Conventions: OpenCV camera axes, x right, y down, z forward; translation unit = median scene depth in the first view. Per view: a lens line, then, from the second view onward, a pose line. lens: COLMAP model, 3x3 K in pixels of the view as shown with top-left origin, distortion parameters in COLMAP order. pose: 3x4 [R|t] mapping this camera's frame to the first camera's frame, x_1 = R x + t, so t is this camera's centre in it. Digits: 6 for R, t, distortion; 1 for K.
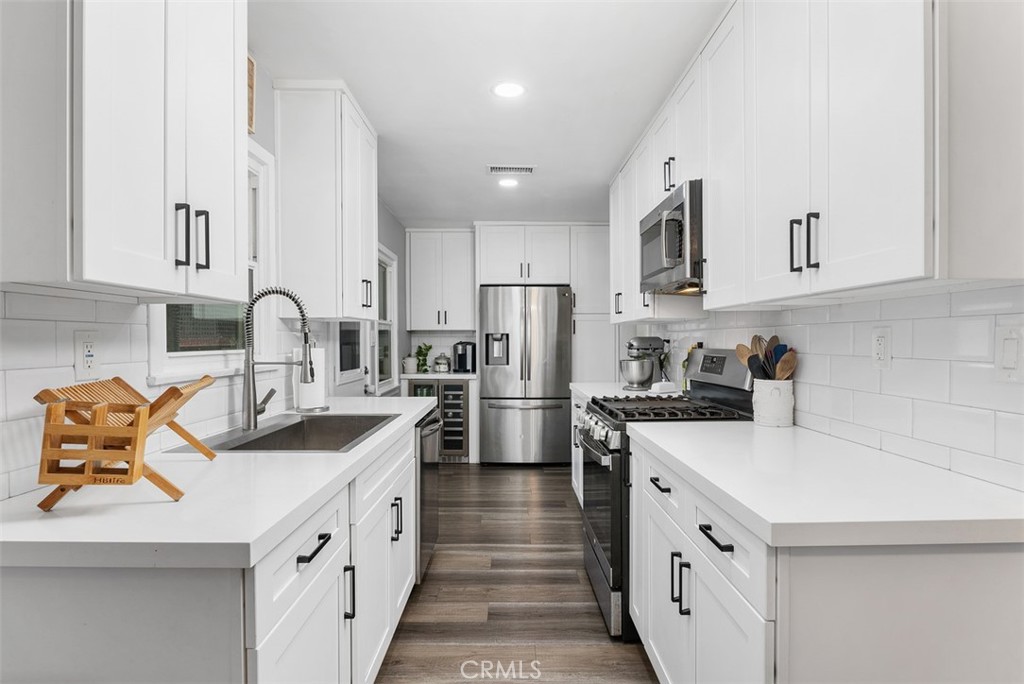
lens RADIAL K [[525.4, 0, 508.0], [0, 525.4, 345.4], [0, 0, 1]] dist [-0.014367, -0.000687]
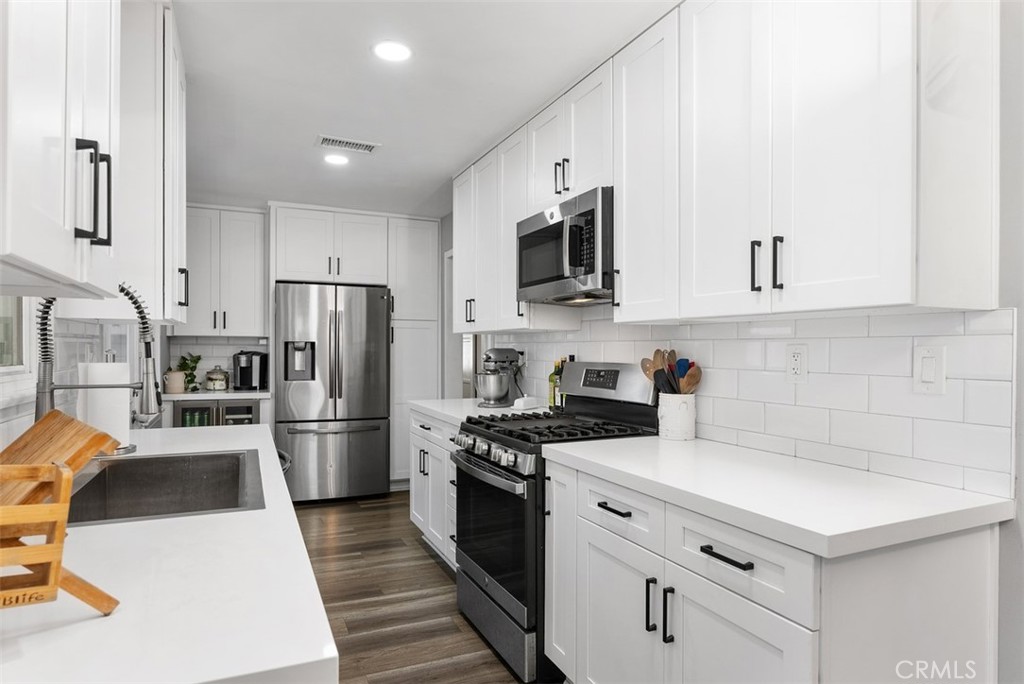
lens RADIAL K [[595.4, 0, 509.7], [0, 595.4, 349.8], [0, 0, 1]] dist [-0.021201, 0.003267]
pose [[0.913239, 0.006560, 0.407372, -0.147807], [-0.003278, 0.999956, -0.008753, -0.004636], [-0.407412, 0.006658, 0.913220, 0.048107]]
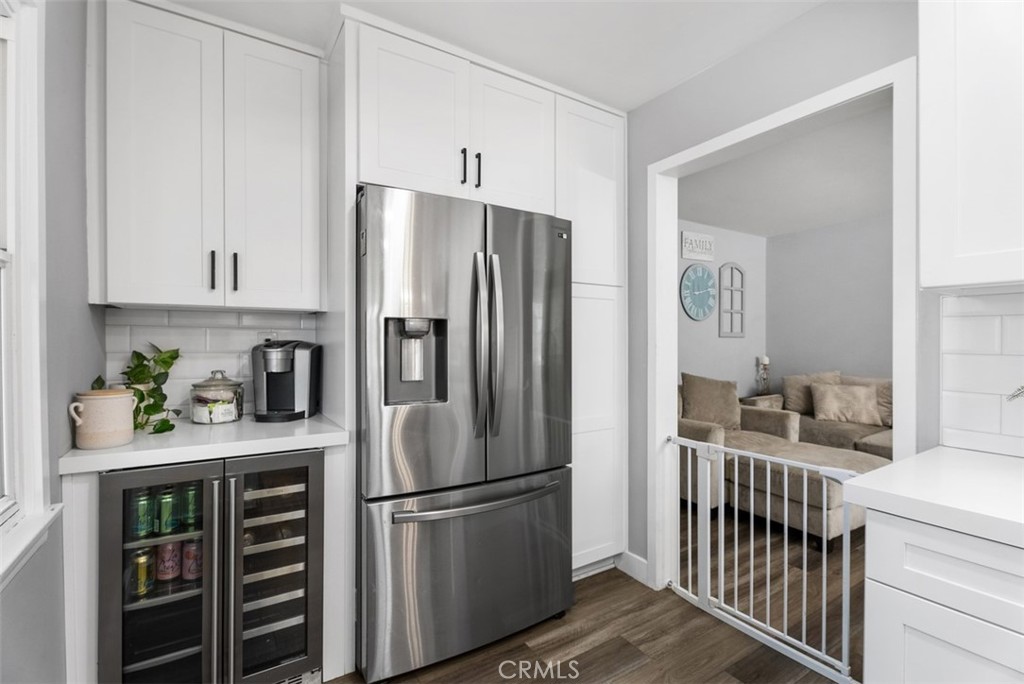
lens RADIAL K [[467.4, 0, 515.5], [0, 467.4, 341.0], [0, 0, 1]] dist [-0.001438, -0.000601]
pose [[0.848556, 0.002537, 0.529100, -0.204437], [0.001616, 0.999971, -0.007386, -0.006178], [-0.529104, 0.007123, 0.848527, 1.035831]]
